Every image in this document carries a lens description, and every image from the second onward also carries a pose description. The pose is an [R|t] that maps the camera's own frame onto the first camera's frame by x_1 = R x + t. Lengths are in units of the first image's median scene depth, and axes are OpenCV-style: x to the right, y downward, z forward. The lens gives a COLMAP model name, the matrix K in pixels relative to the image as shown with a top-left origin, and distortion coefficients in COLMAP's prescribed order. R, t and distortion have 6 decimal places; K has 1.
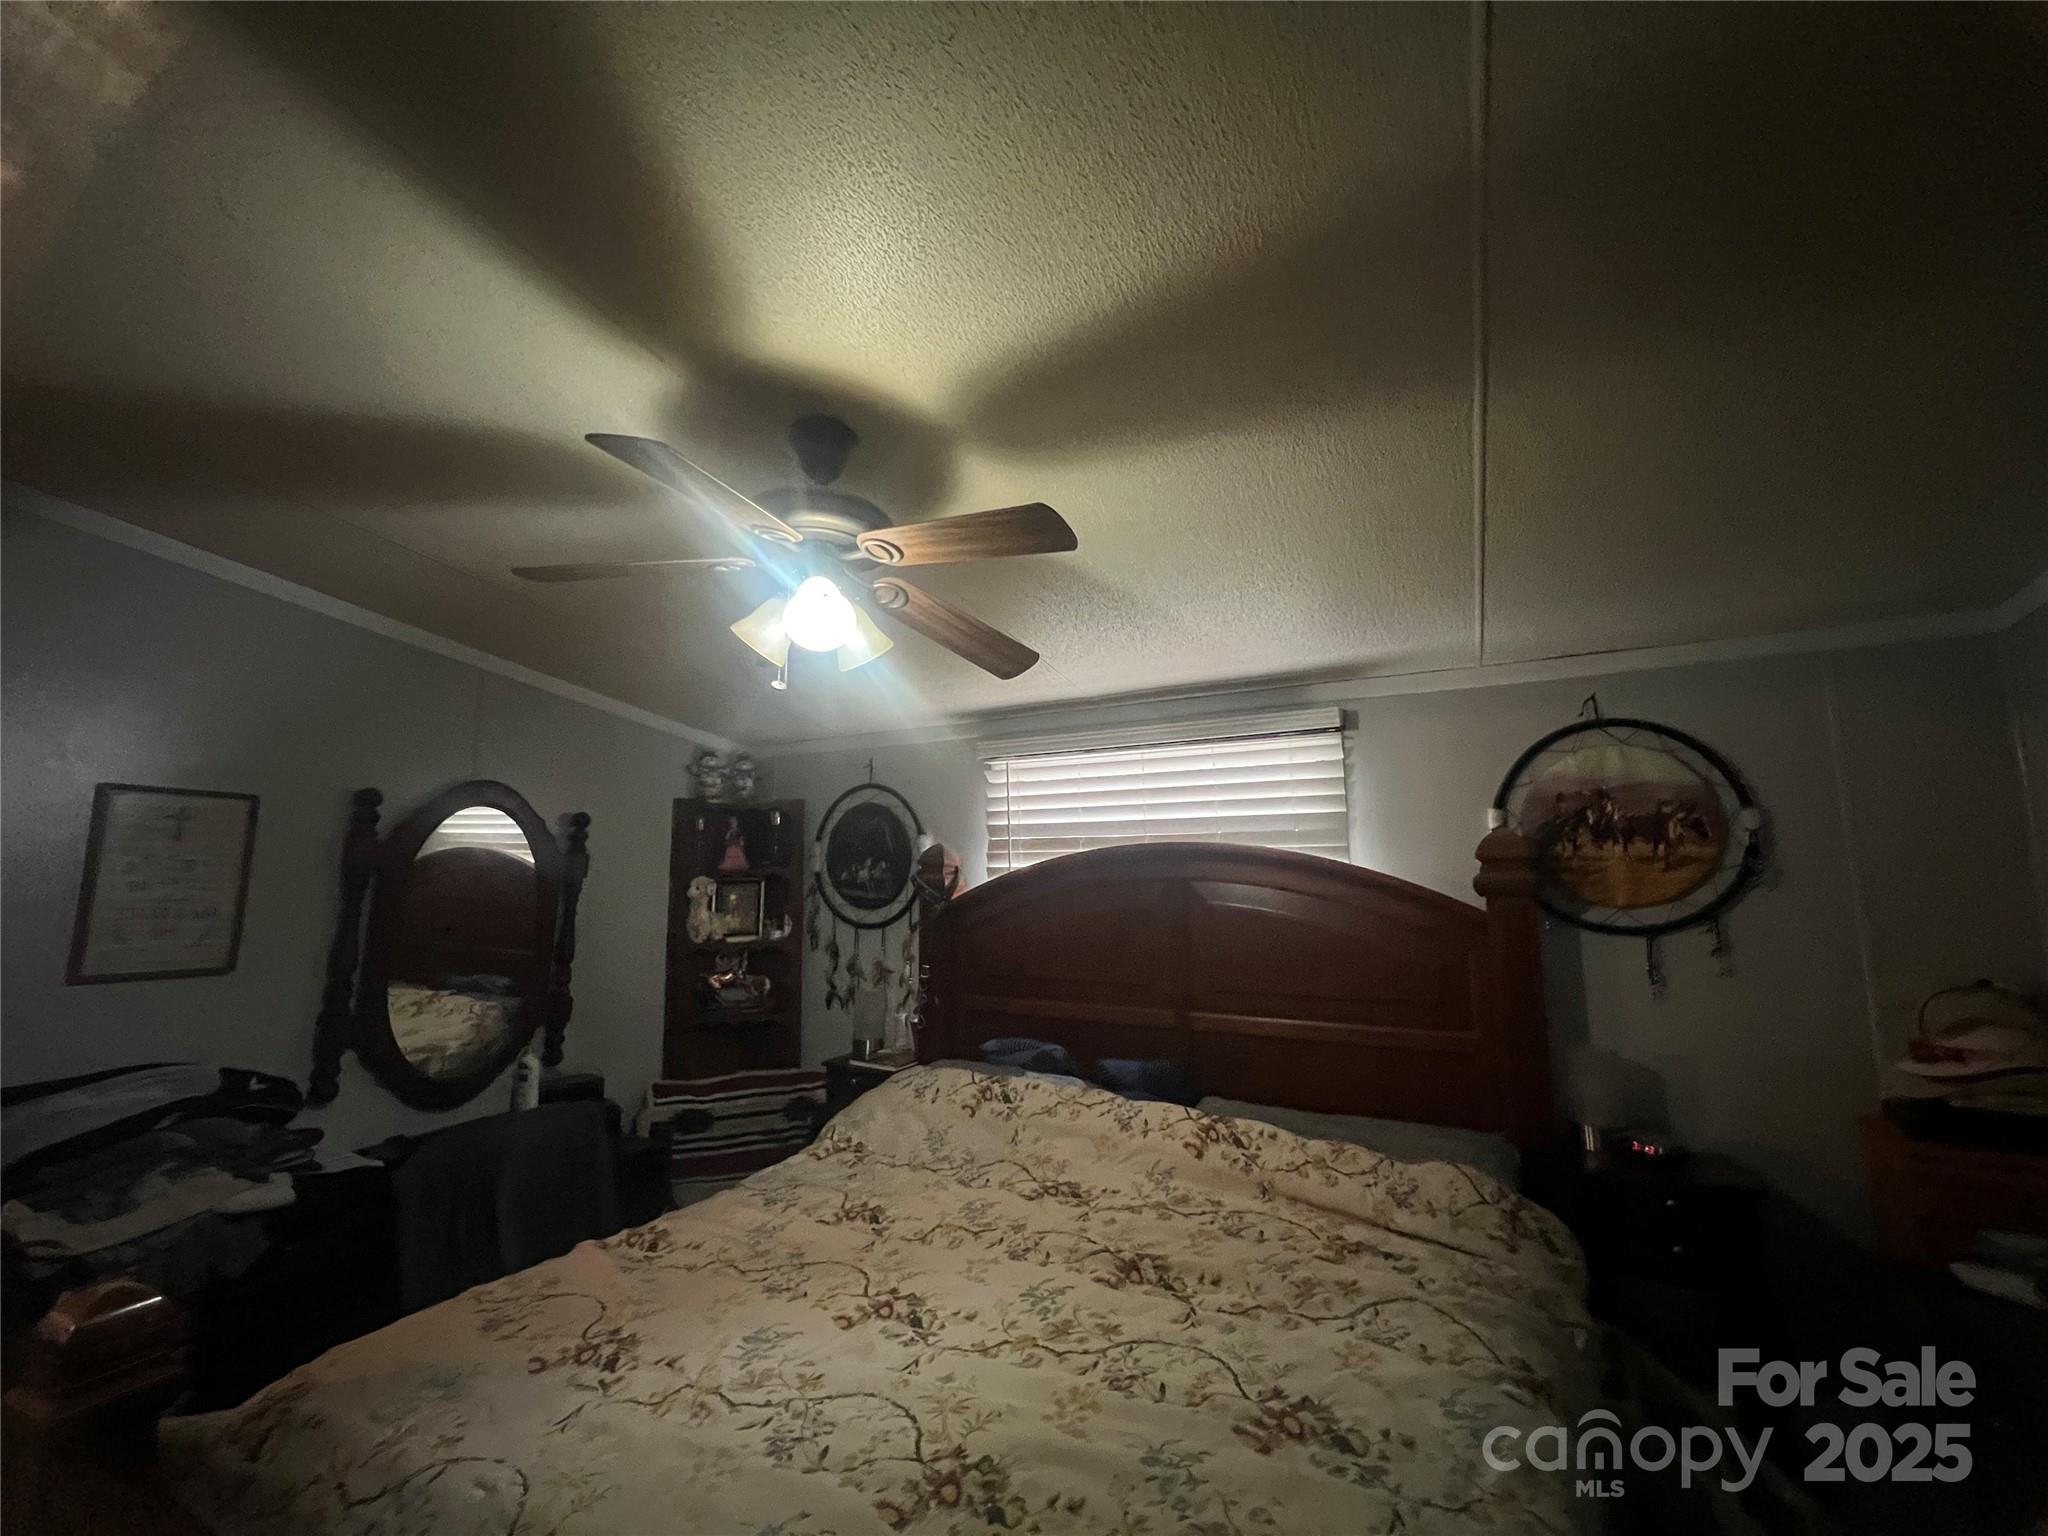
lens RADIAL K [[818.5, 0, 1024.6], [0, 818.5, 768.0], [0, 0, 1]] dist [-0.002297, 0.000310]
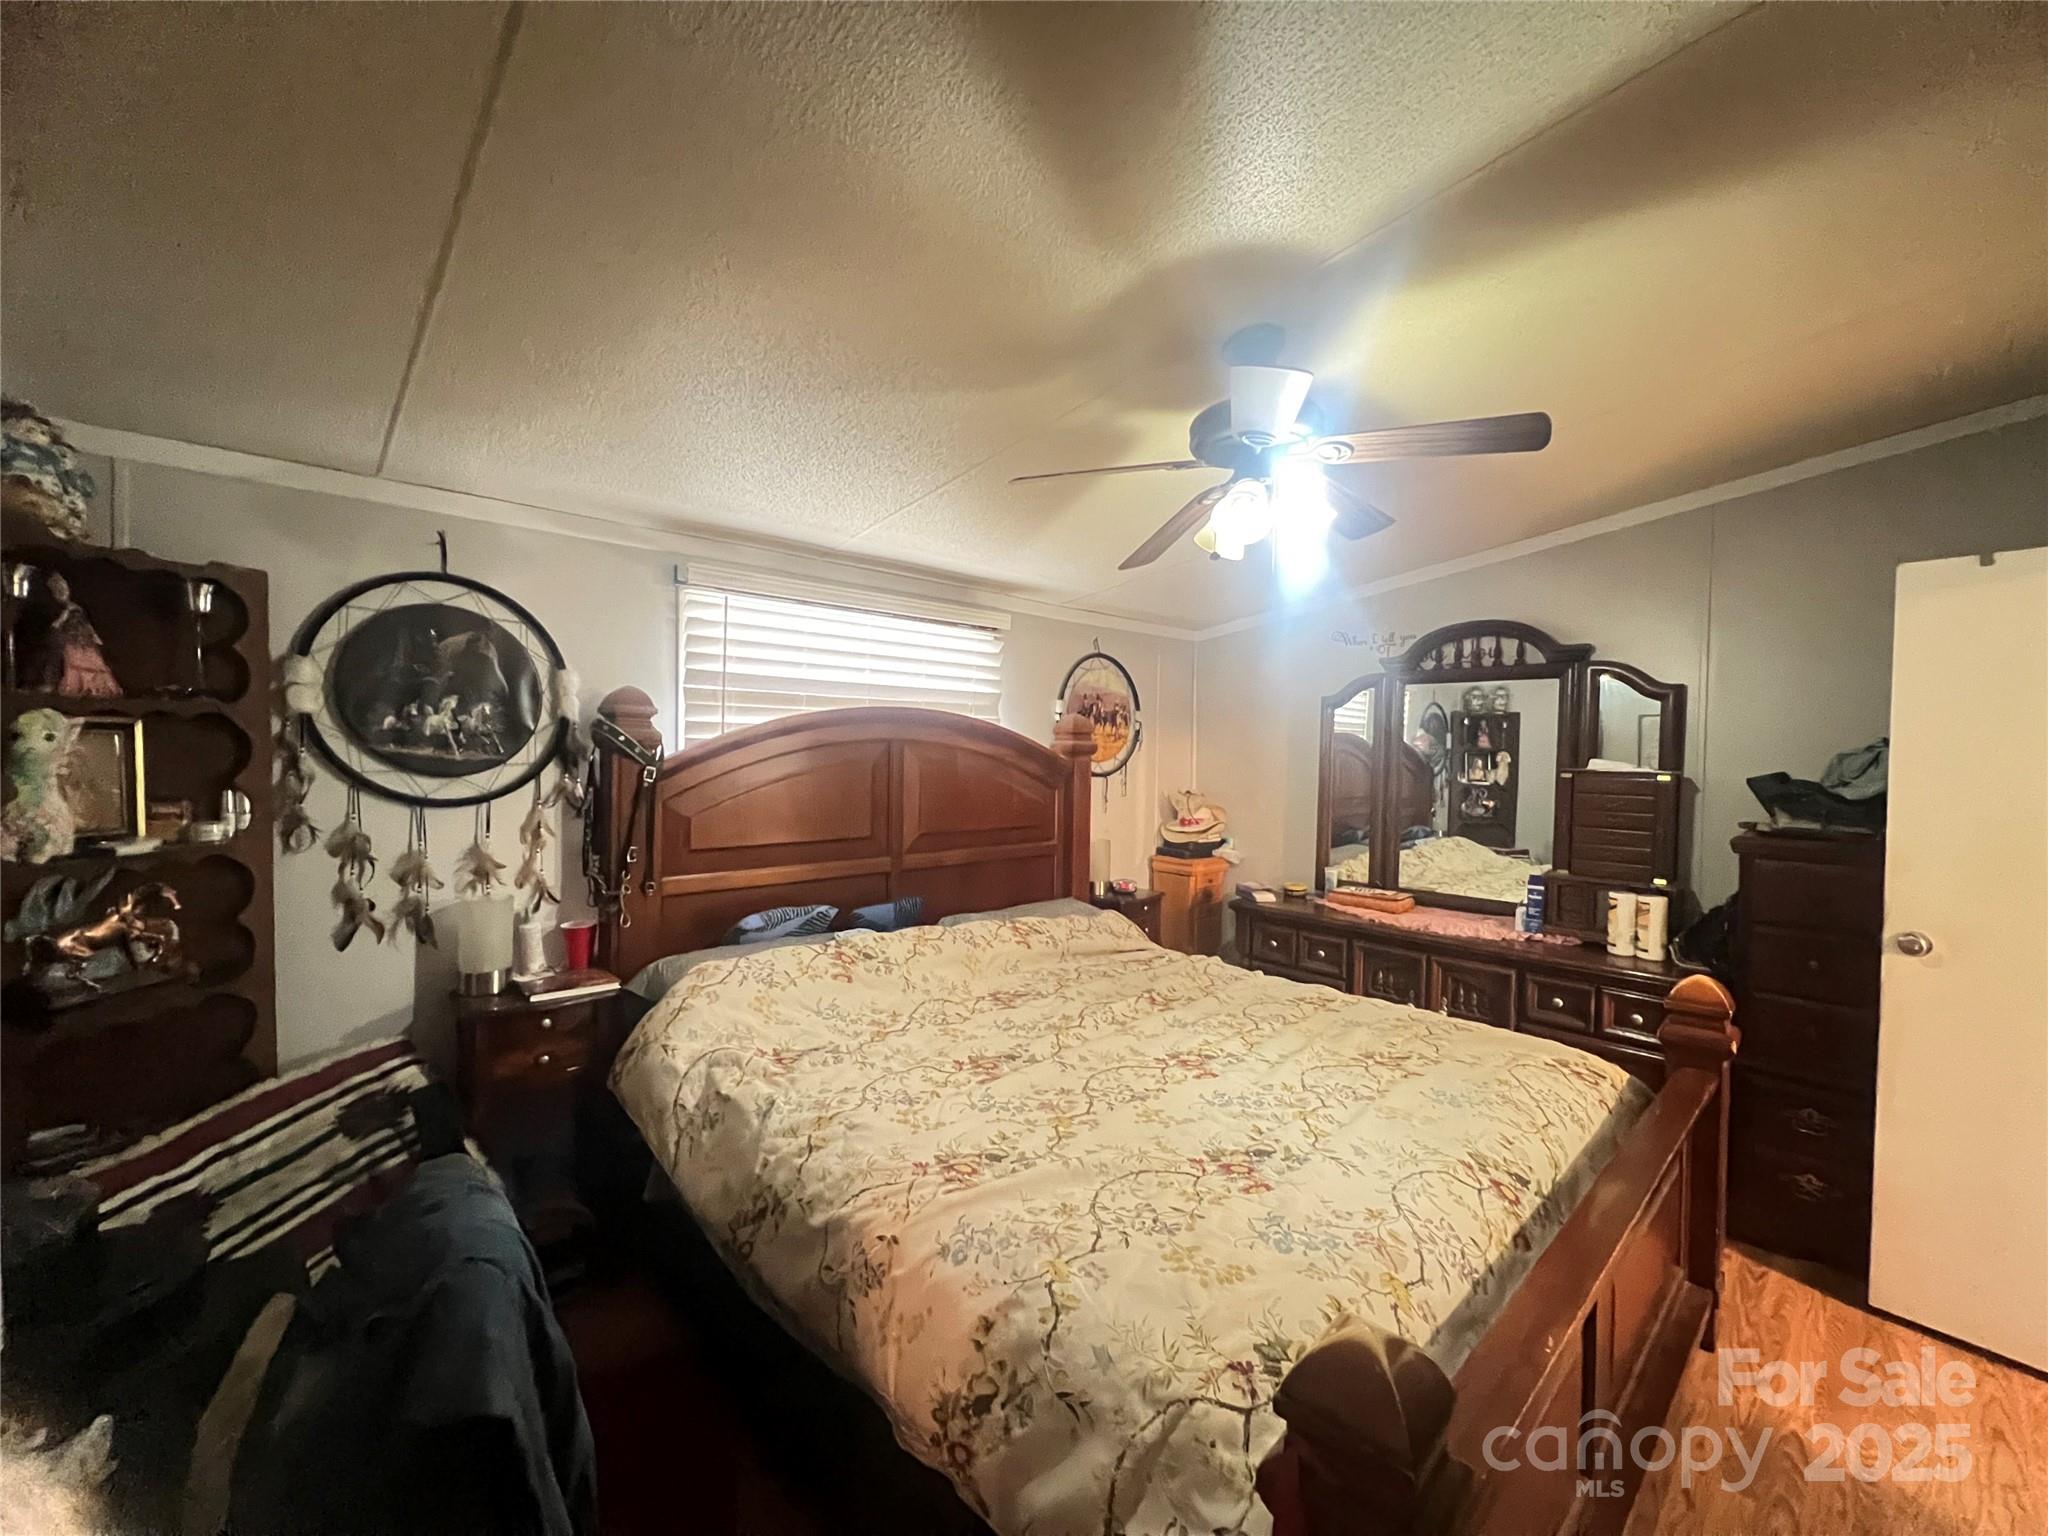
lens RADIAL K [[818.5, 0, 1031.2], [0, 818.5, 759.1], [0, 0, 1]] dist [-0.002297, 0.000310]
pose [[0.298182, -0.010890, 0.954447, -0.886132], [-0.154661, 0.986170, 0.059570, 0.071819], [-0.941896, -0.165378, 0.292374, 0.539588]]
